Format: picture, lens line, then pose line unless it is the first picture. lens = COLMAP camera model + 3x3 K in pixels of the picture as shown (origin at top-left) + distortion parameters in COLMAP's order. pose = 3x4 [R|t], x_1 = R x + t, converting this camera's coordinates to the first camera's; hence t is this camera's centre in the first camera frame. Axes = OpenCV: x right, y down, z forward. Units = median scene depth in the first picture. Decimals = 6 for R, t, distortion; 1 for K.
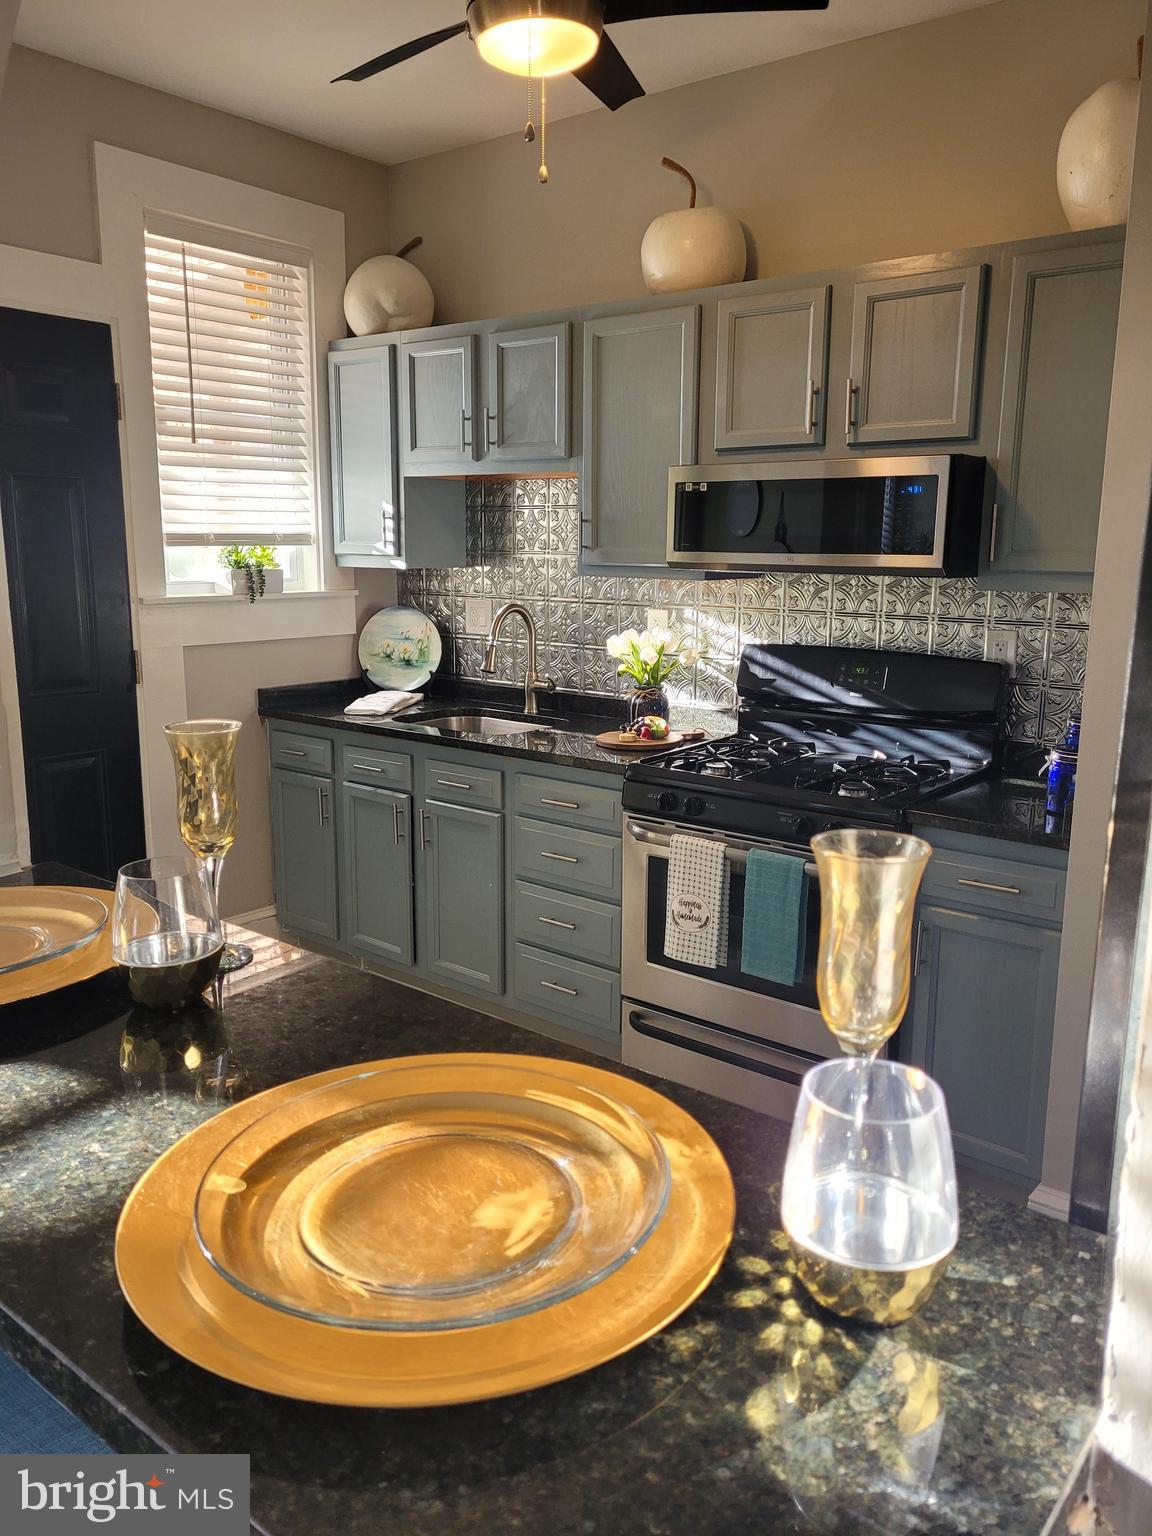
lens RADIAL K [[1158.0, 0, 617.3], [0, 1158.0, 755.4], [0, 0, 1]] dist [0.051349, -0.046029]
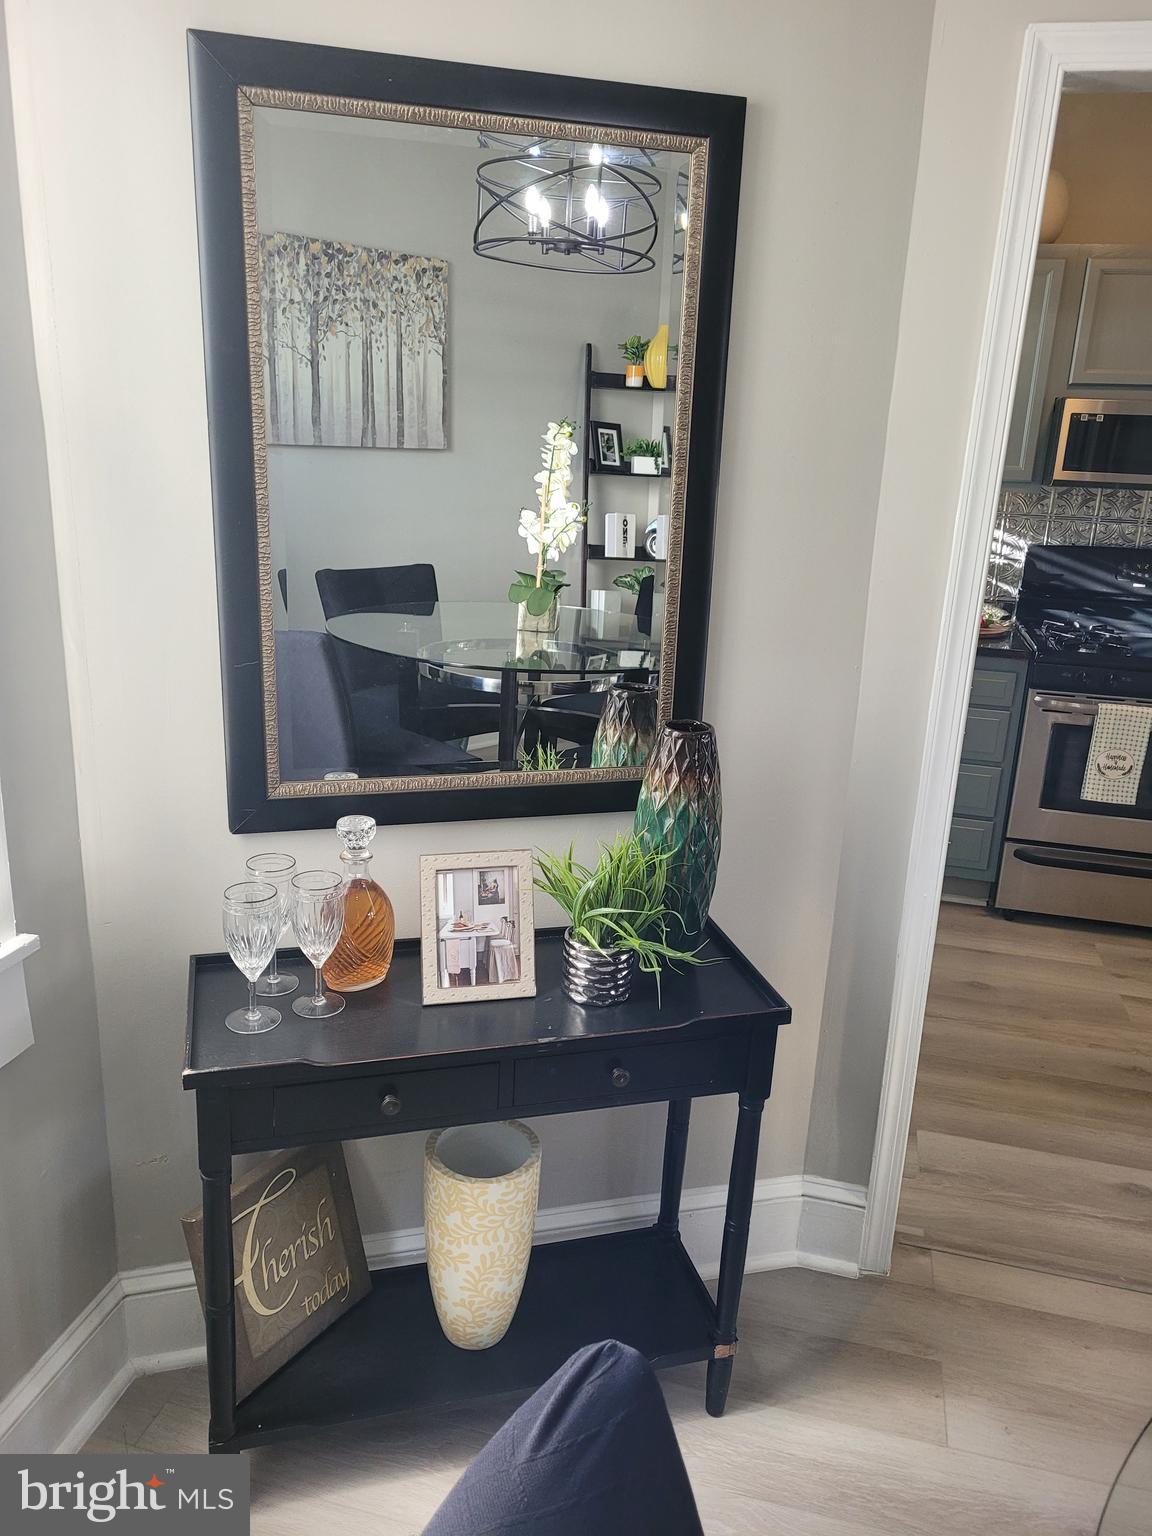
lens RADIAL K [[1158.0, 0, 580.6], [0, 1158.0, 762.4], [0, 0, 1]] dist [0.051349, -0.046029]
pose [[0.913053, -0.087783, 0.398283, -0.797840], [0.041628, 0.991520, 0.123105, -0.039421], [-0.405712, -0.095822, 0.908964, 0.057758]]
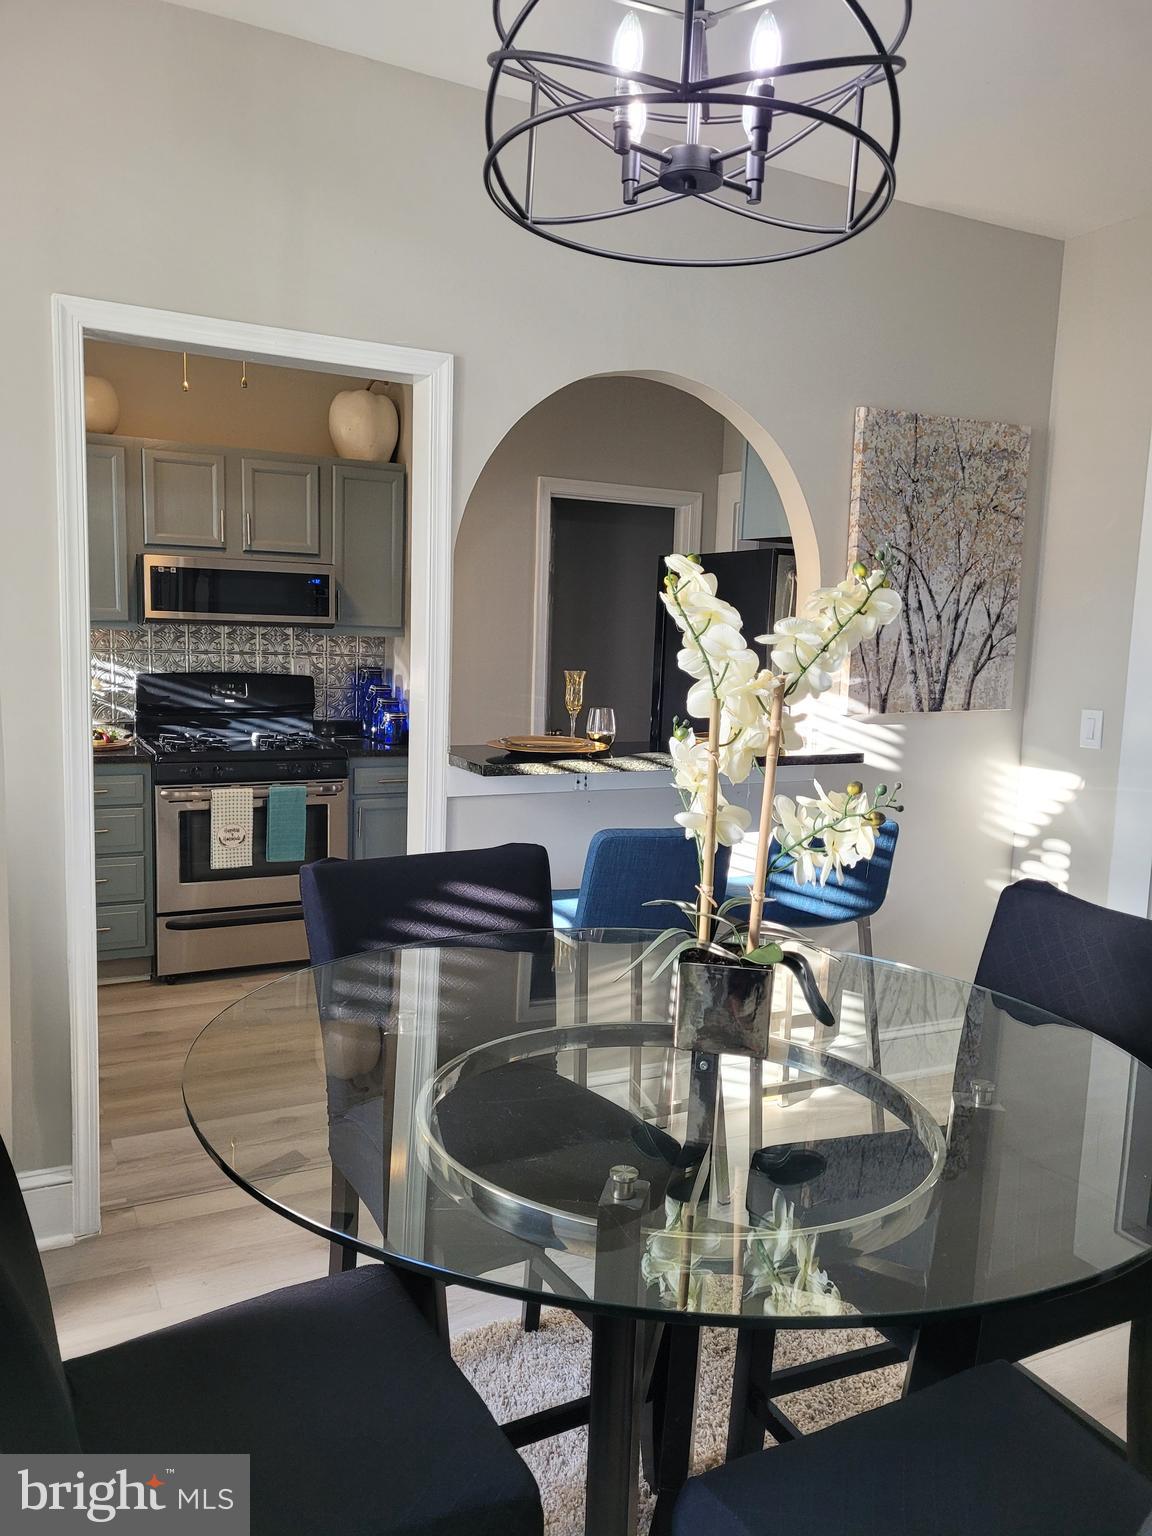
lens RADIAL K [[1158.0, 0, 579.4], [0, 1158.0, 770.0], [0, 0, 1]] dist [0.051349, -0.046029]
pose [[0.427259, -0.110391, 0.897365, -0.946155], [0.141066, 0.988502, 0.054438, 0.020727], [-0.893056, 0.103329, 0.437919, -0.117846]]
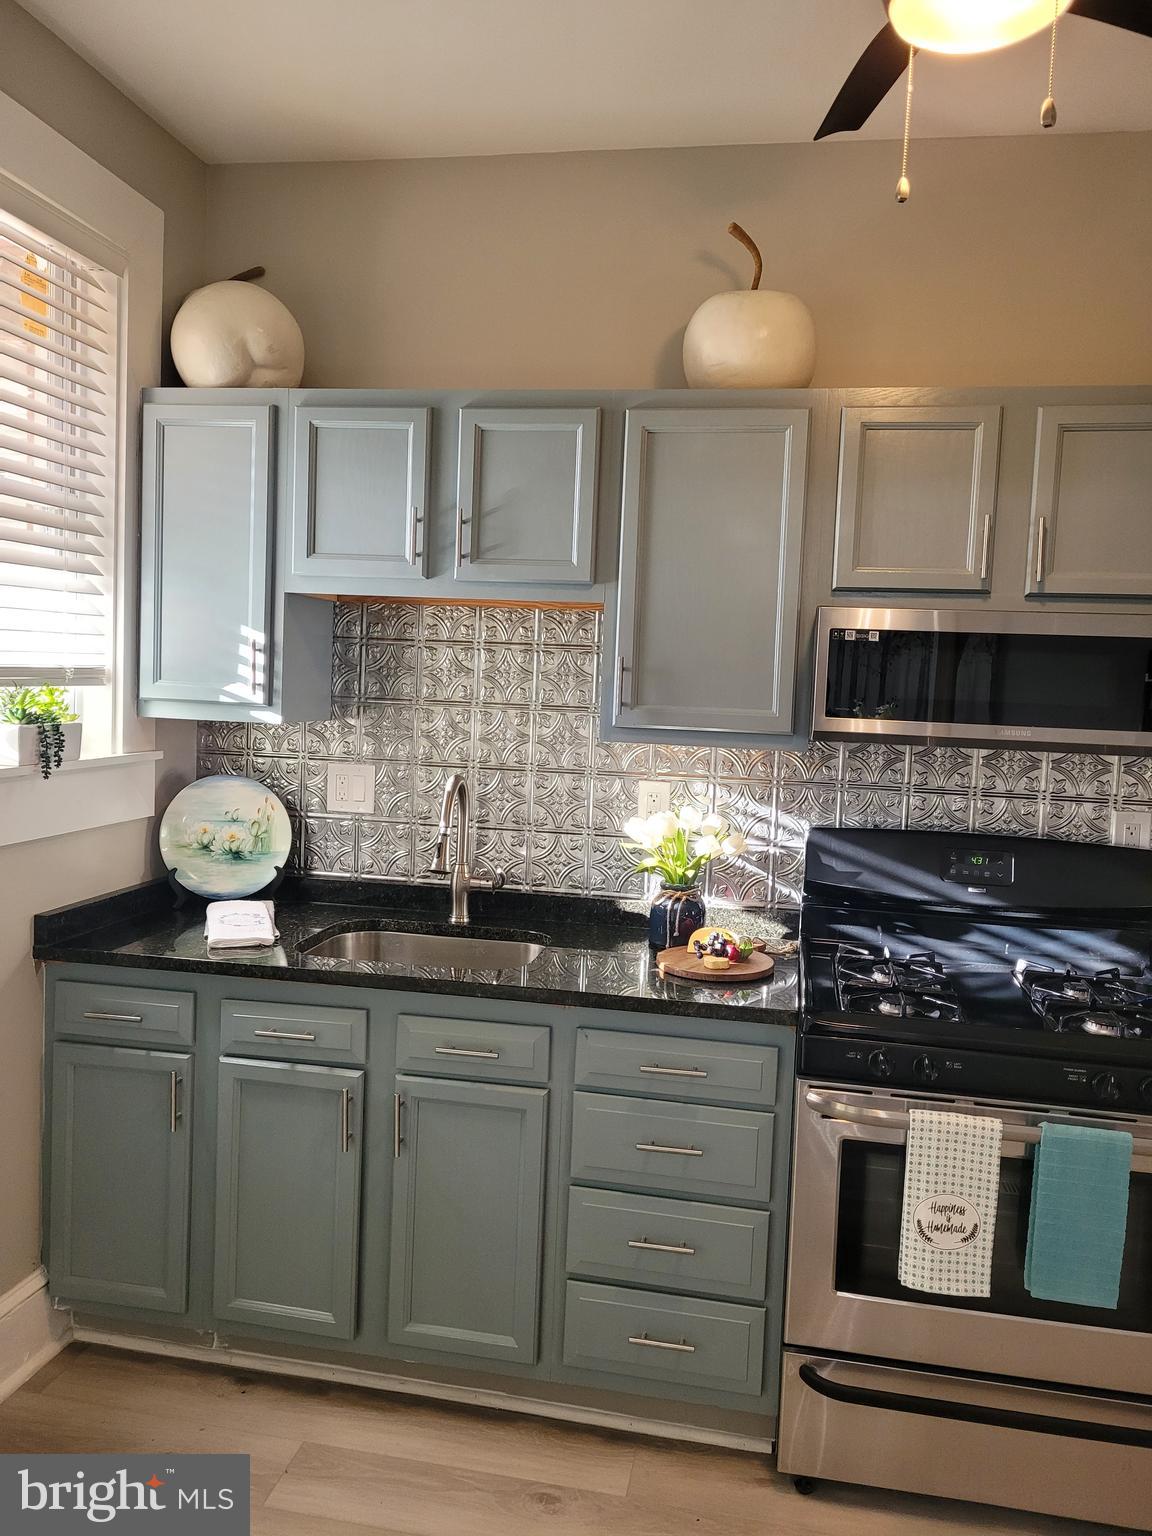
lens RADIAL K [[1158.0, 0, 596.3], [0, 1158.0, 761.0], [0, 0, 1]] dist [0.051349, -0.046029]
pose [[0.886865, -0.006424, 0.461984, -0.374163], [0.052919, 0.994735, -0.087756, -0.077314], [-0.458988, 0.102275, 0.882536, 0.350259]]
